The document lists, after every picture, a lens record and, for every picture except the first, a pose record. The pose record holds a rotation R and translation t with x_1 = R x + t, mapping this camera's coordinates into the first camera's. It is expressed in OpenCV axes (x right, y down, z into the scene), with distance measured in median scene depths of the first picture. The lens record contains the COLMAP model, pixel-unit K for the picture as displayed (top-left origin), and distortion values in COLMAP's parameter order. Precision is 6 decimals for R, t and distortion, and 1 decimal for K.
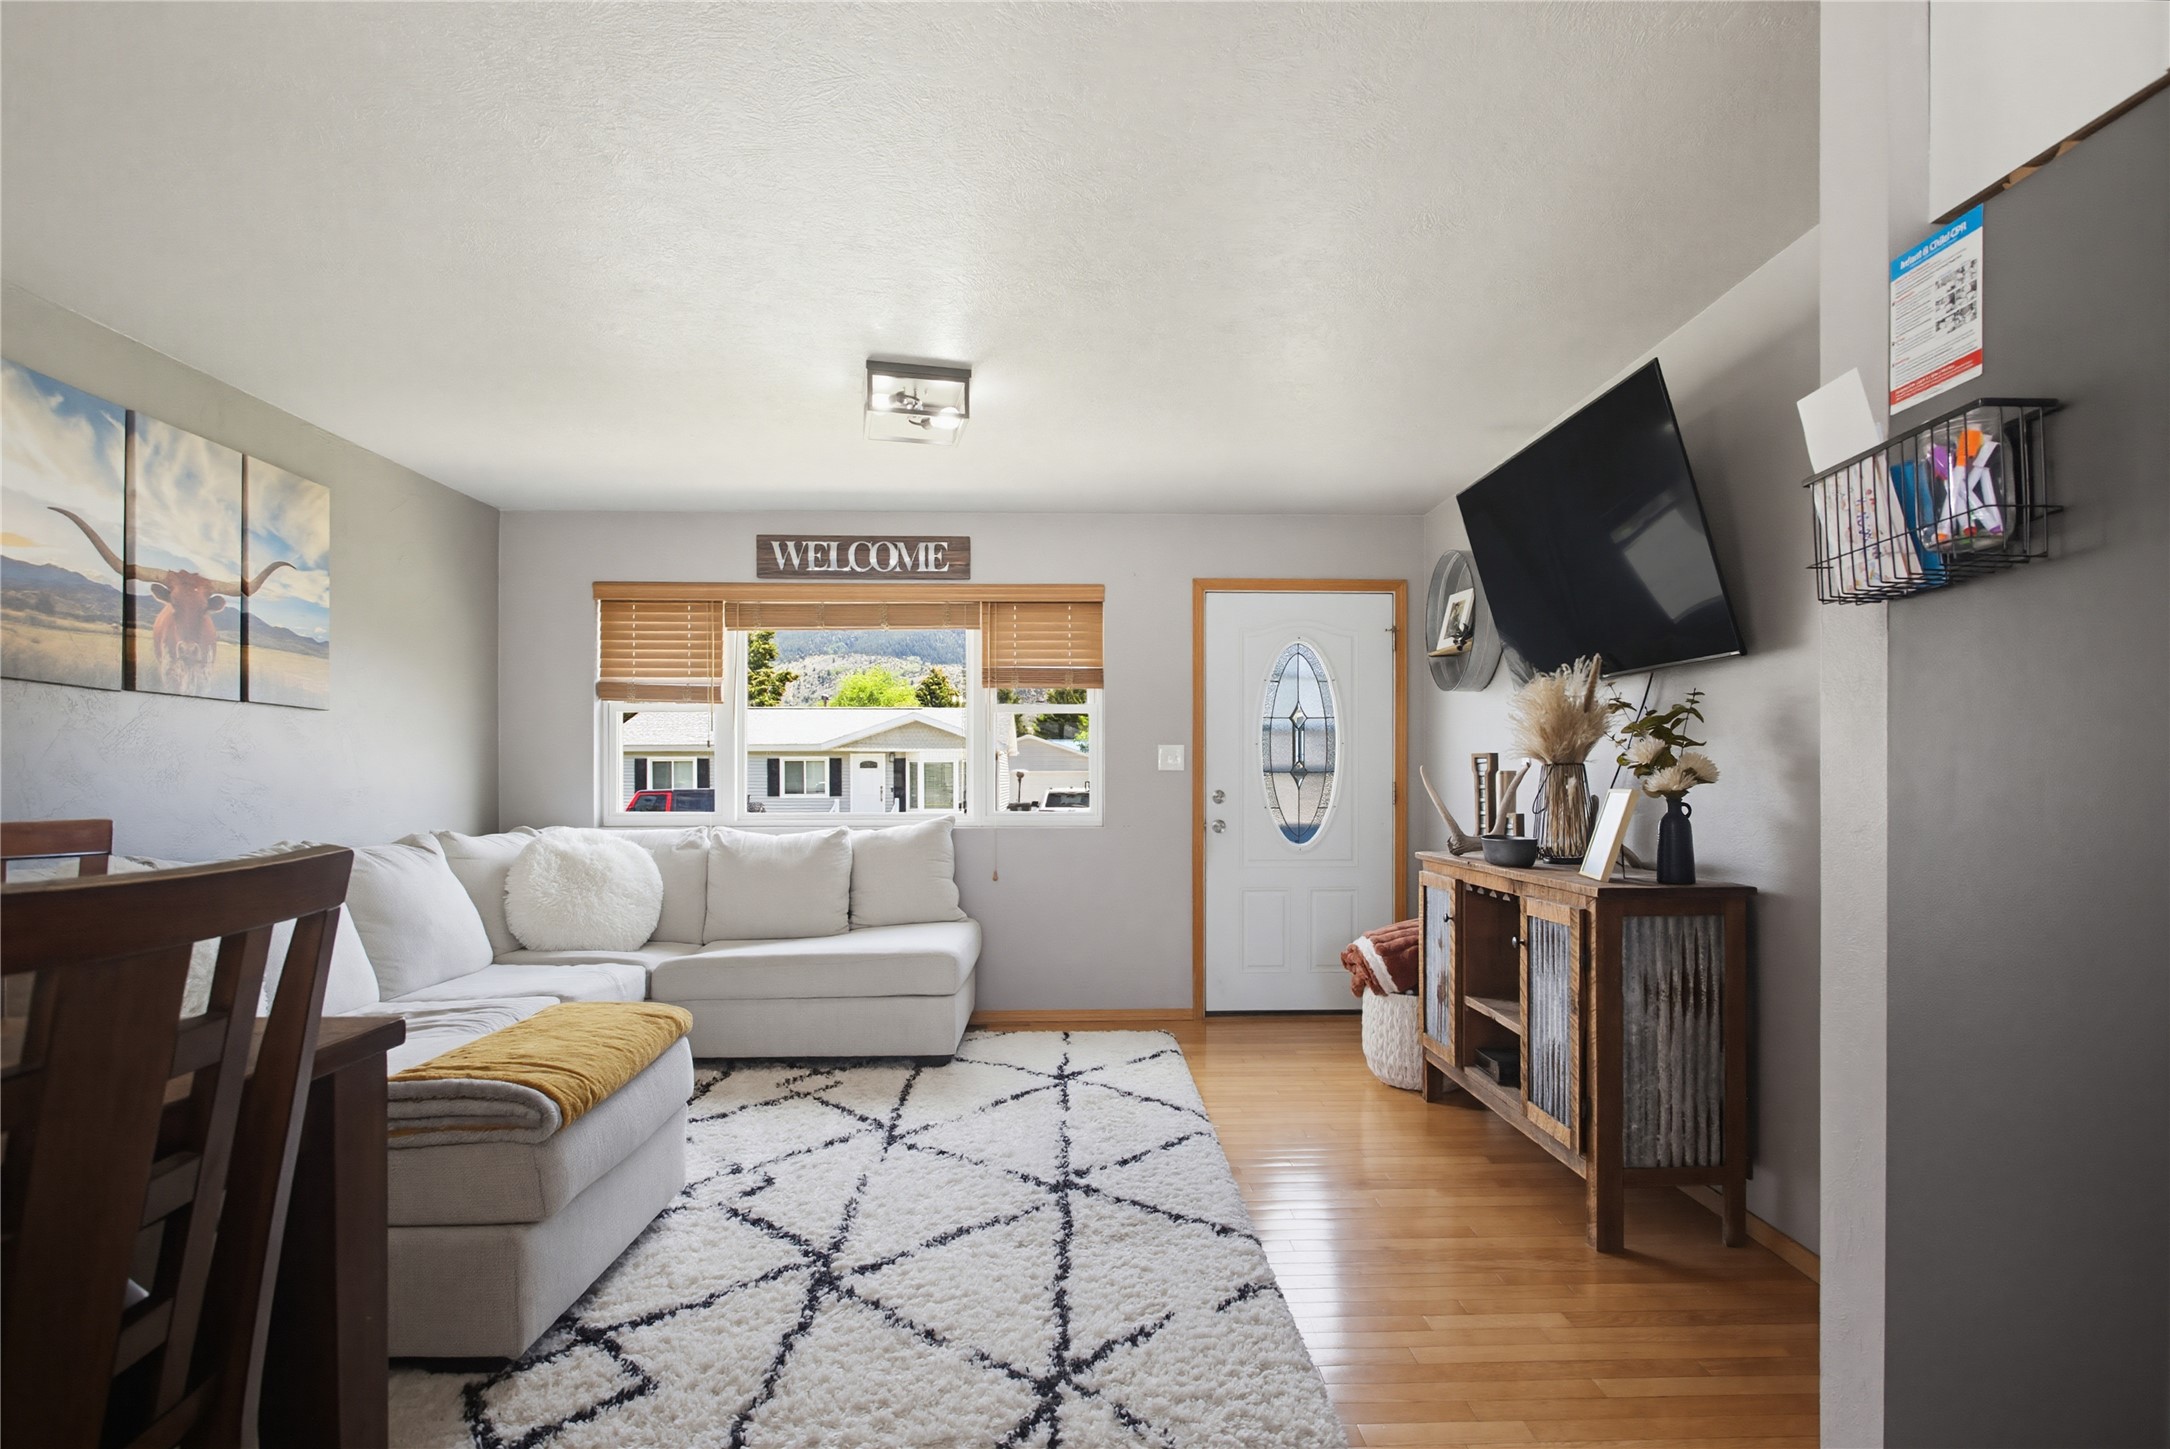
lens RADIAL K [[1102.2, 0, 1106.2], [0, 1102.2, 777.3], [0, 0, 1]] dist [-0.011568, 0.003589]
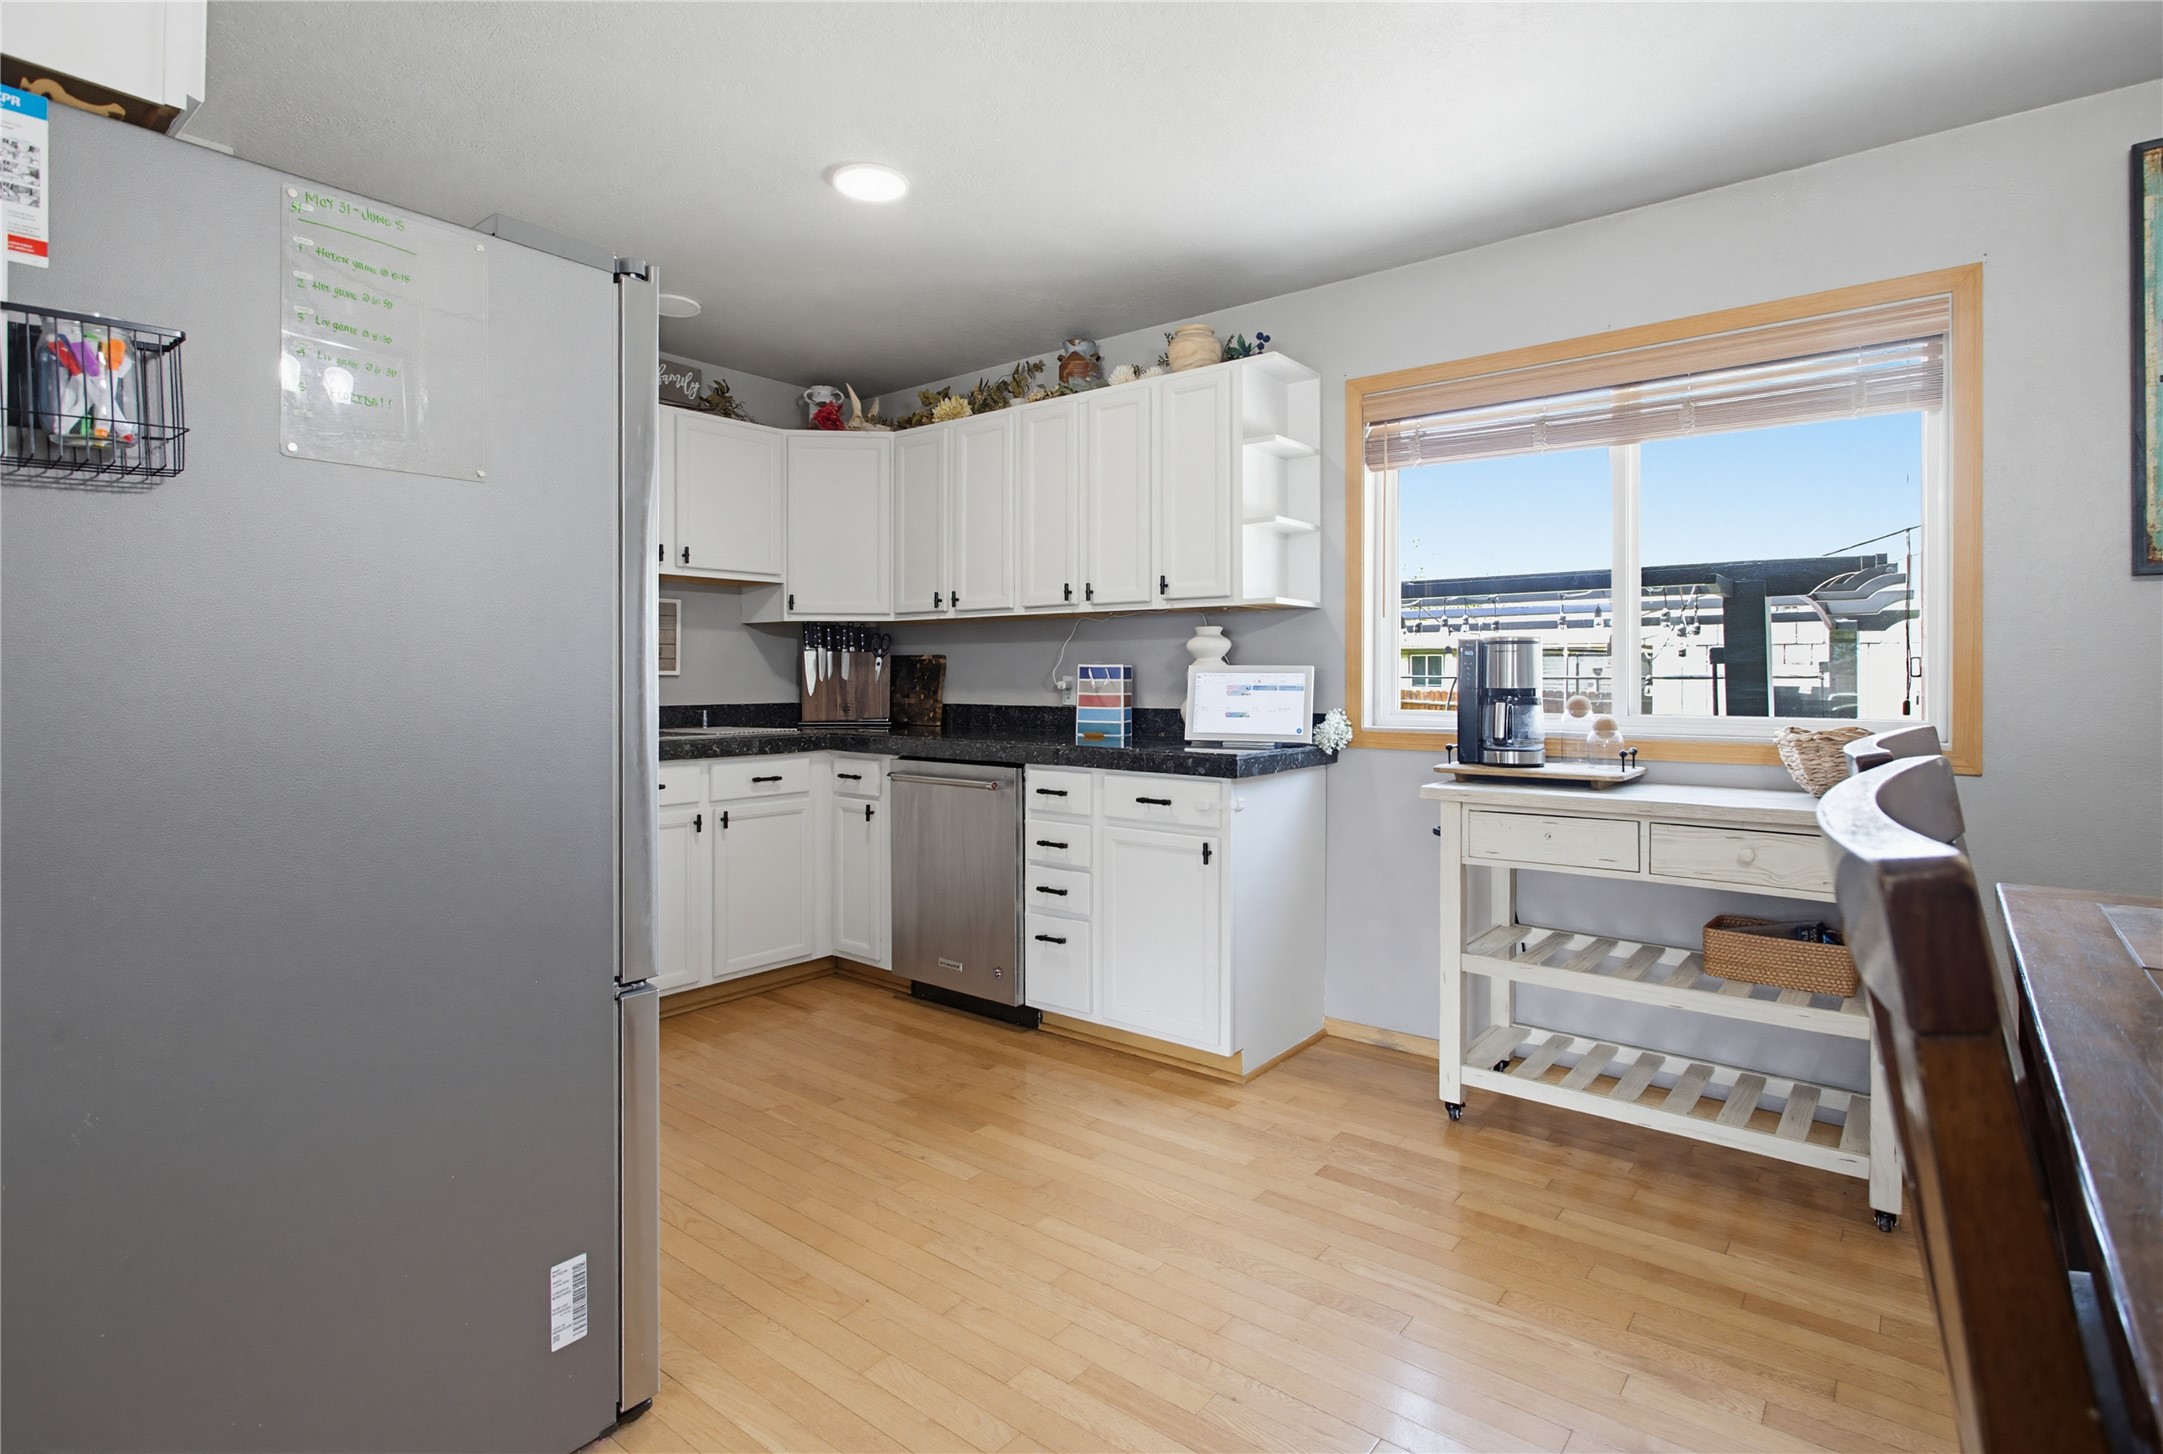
lens RADIAL K [[1057.0, 0, 1099.4], [0, 1057.0, 678.3], [0, 0, 1]] dist [-0.010148, 0.002803]
pose [[-0.762662, -0.002869, 0.646790, -0.197784], [-0.001987, 0.999996, 0.002093, 0.002122], [-0.646794, 0.000311, -0.762665, 0.388629]]
